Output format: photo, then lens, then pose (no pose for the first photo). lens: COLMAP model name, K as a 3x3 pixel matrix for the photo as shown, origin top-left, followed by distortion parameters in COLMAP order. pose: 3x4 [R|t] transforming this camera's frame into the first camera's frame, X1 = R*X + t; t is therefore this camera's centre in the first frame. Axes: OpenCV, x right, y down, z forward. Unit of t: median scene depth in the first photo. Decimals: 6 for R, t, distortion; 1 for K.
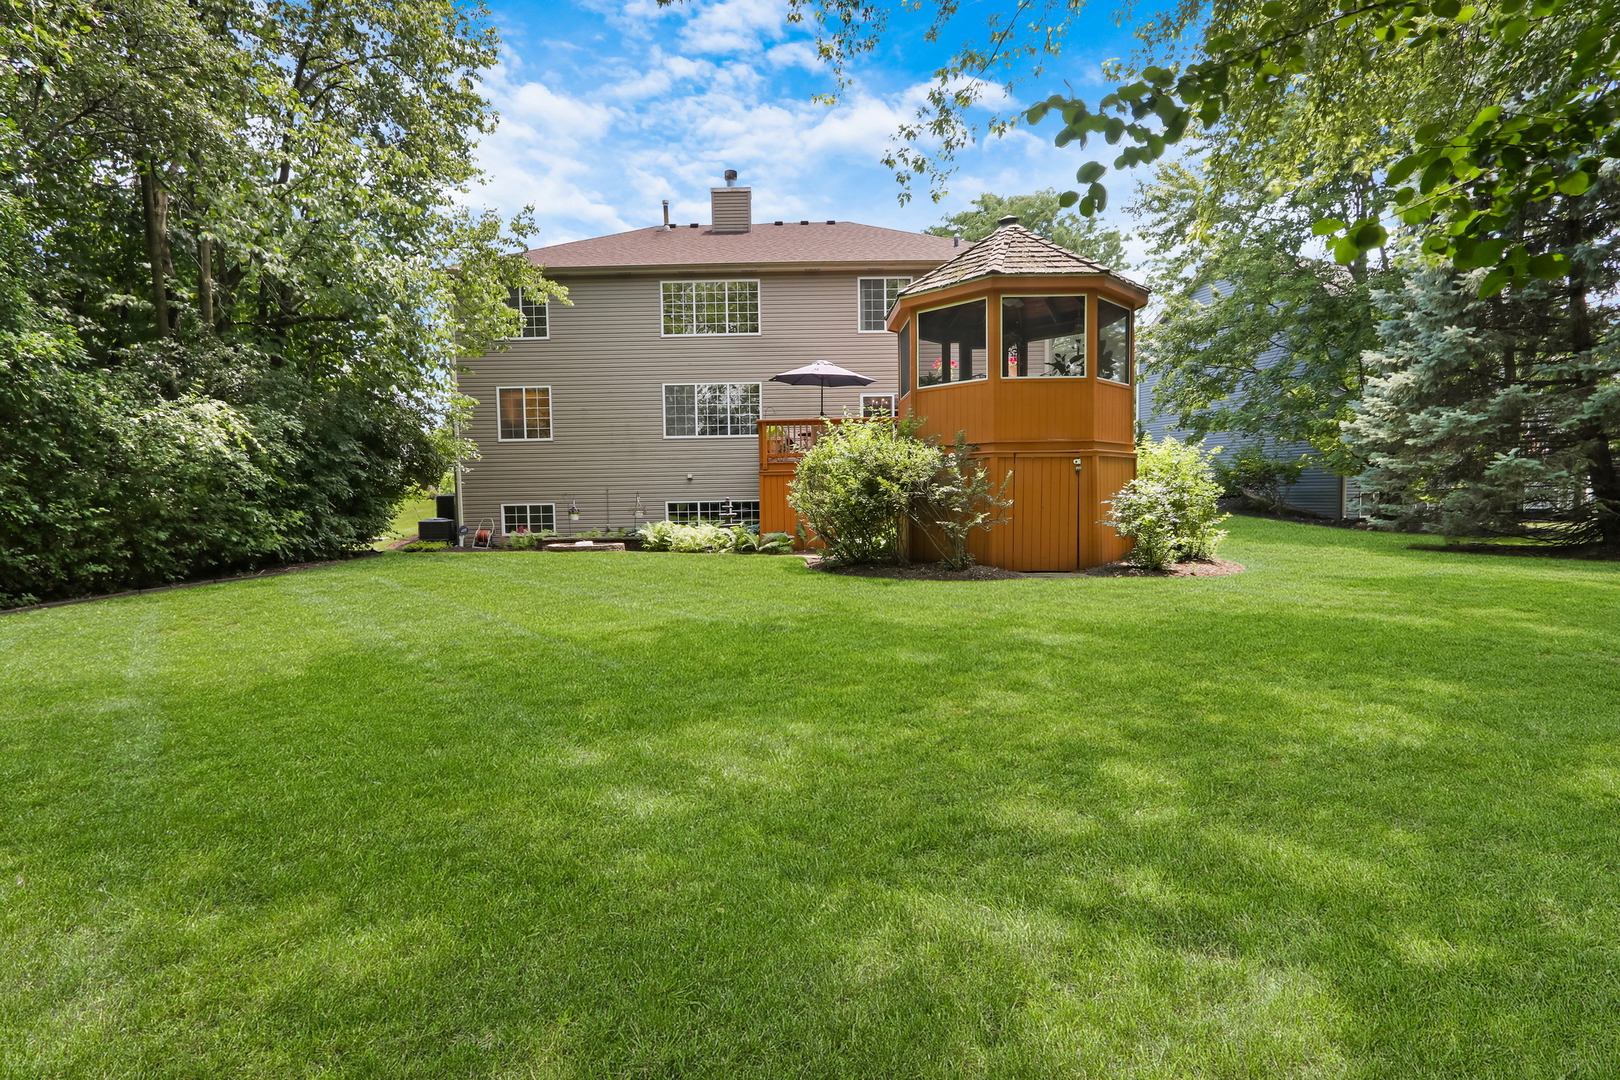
lens RADIAL K [[752.6, 0, 810.0], [0, 752.6, 540.0], [0, 0, 1]] dist [-0.000093, 0.000076]
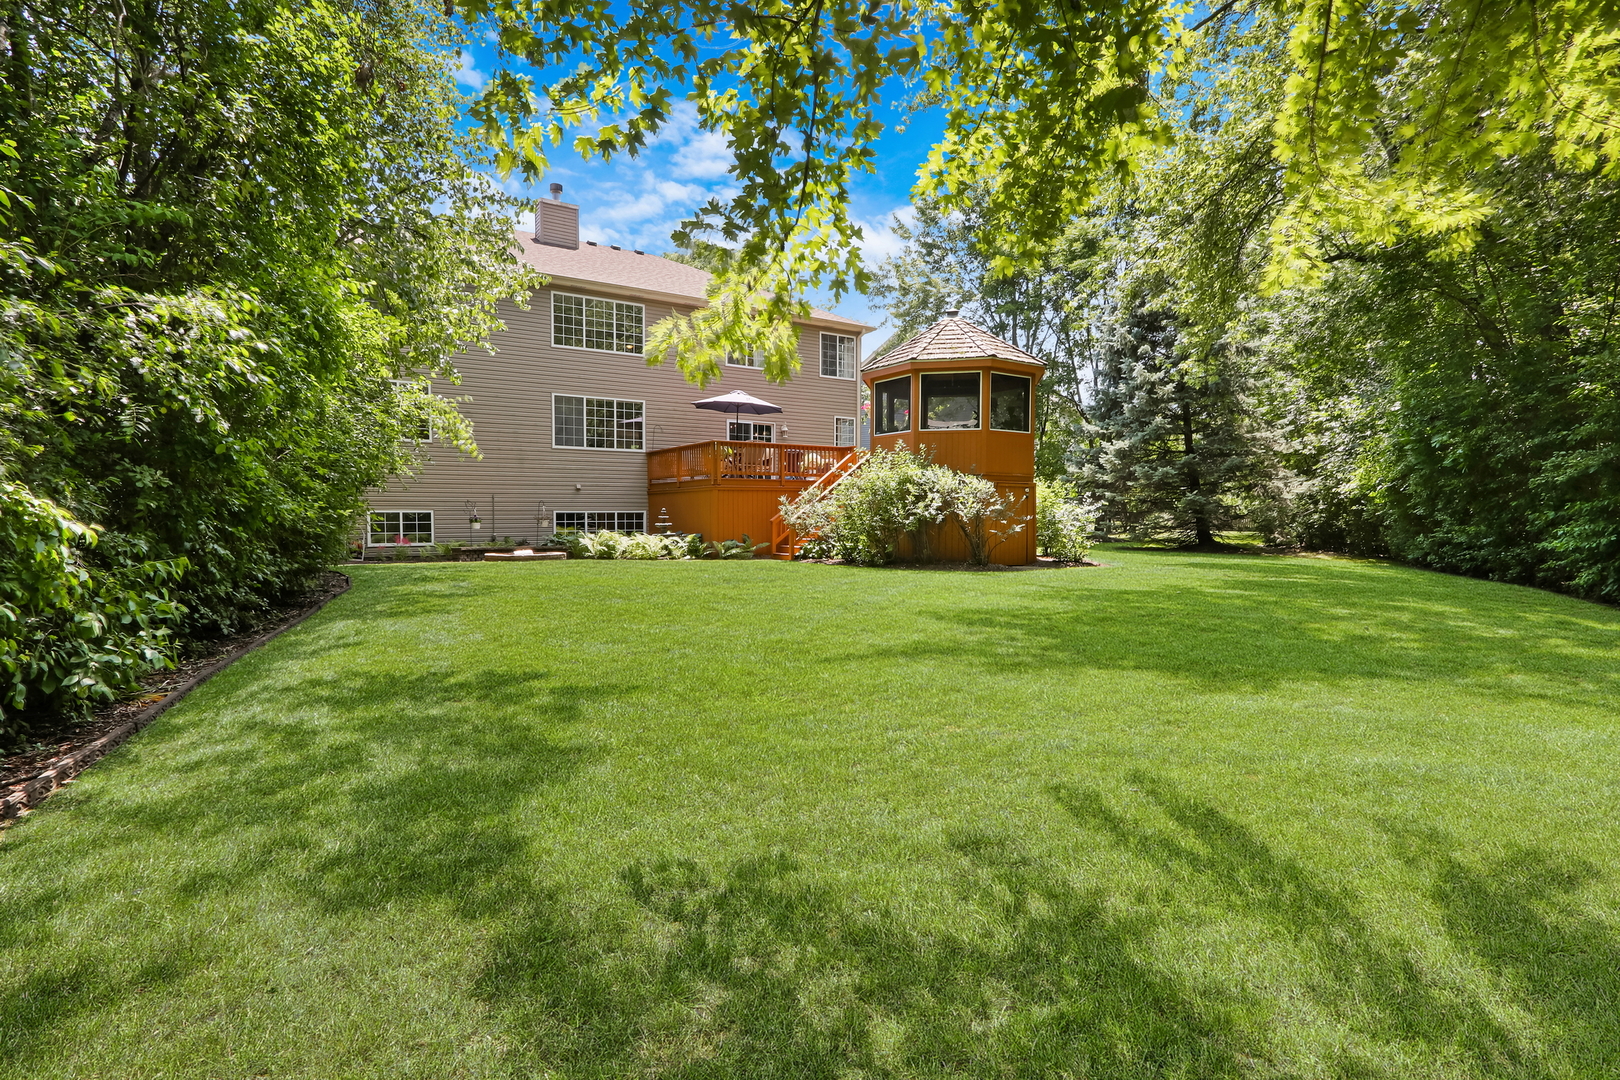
lens RADIAL K [[752.6, 0, 810.0], [0, 752.6, 540.0], [0, 0, 1]] dist [-0.000093, 0.000076]
pose [[0.859561, 0.001937, 0.511030, -0.415173], [0.010577, 0.999711, -0.021580, 0.011758], [-0.510924, 0.023955, 0.859292, -0.026036]]
